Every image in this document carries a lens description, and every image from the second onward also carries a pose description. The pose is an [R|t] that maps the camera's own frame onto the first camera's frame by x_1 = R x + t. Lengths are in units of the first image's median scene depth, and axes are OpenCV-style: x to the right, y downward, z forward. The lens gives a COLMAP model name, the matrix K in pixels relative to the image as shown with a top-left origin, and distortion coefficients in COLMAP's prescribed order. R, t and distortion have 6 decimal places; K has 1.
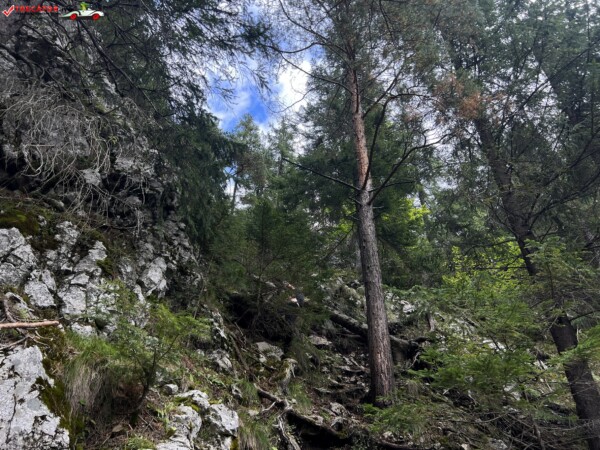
lens RADIAL K [[452.3, 0, 300.1], [0, 452.3, 225.8], [0, 0, 1]] dist [0.046139, -0.048276]
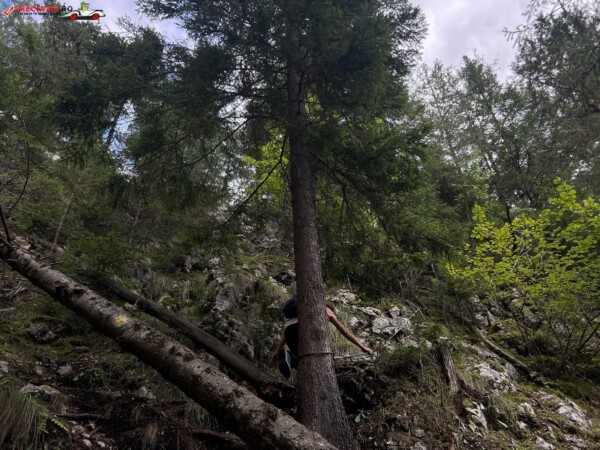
lens RADIAL K [[452.3, 0, 299.7], [0, 452.3, 224.9], [0, 0, 1]] dist [0.046139, -0.048276]
pose [[0.993068, 0.029991, 0.113654, 0.079048], [-0.031741, 0.999403, 0.013622, 0.062336], [-0.113177, -0.017135, 0.993427, 0.488076]]
